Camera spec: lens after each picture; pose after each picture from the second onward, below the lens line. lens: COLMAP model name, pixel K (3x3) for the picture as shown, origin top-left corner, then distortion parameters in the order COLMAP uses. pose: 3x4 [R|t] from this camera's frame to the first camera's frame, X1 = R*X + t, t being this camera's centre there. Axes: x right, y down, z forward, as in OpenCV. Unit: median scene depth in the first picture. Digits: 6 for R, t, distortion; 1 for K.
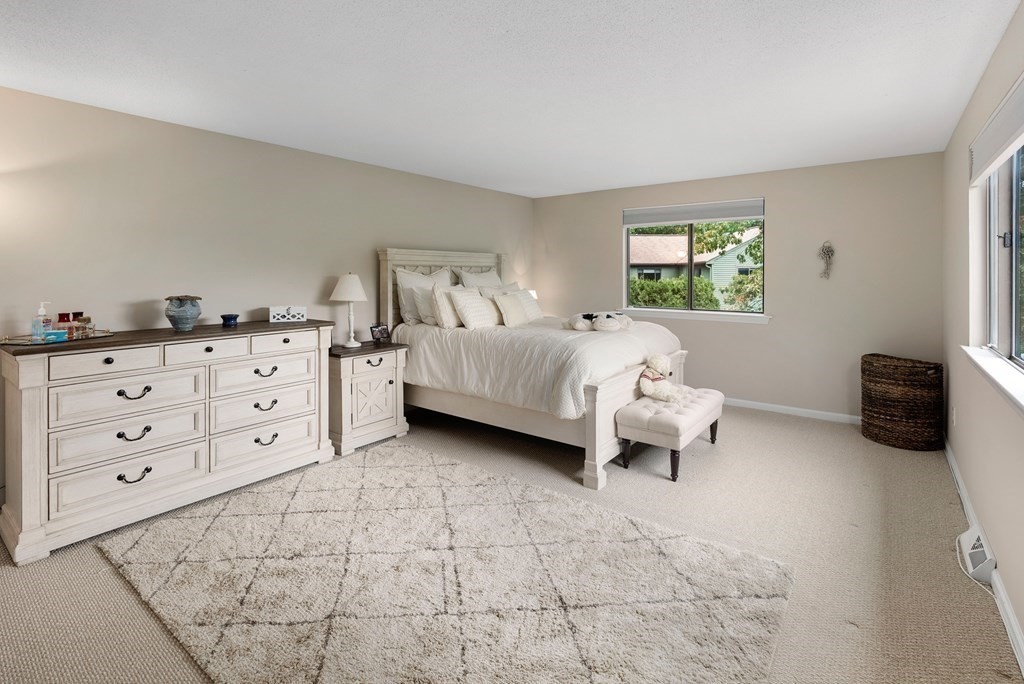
lens RADIAL K [[481.1, 0, 497.1], [0, 481.1, 273.5], [0, 0, 1]] dist [-0.009968, 0.003775]
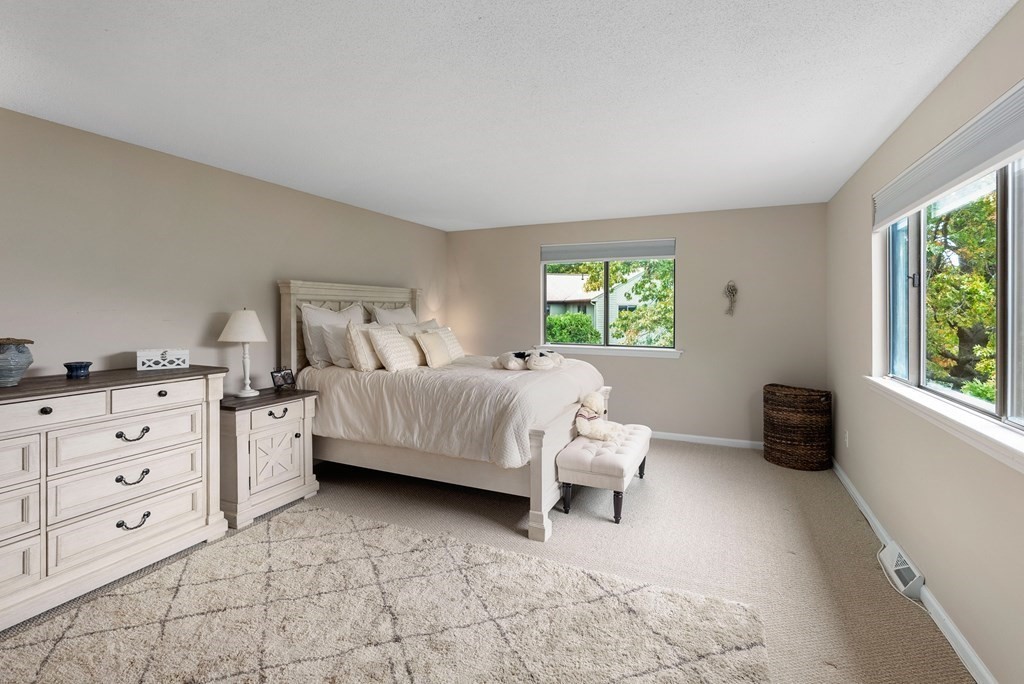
lens RADIAL K [[481.1, 0, 512.2], [0, 481.1, 312.0], [0, 0, 1]] dist [-0.009968, 0.003775]
pose [[0.971902, 0.001700, 0.235378, -0.065646], [-0.002703, 0.999989, 0.003938, 0.000576], [-0.235369, -0.004464, 0.971896, 0.099161]]
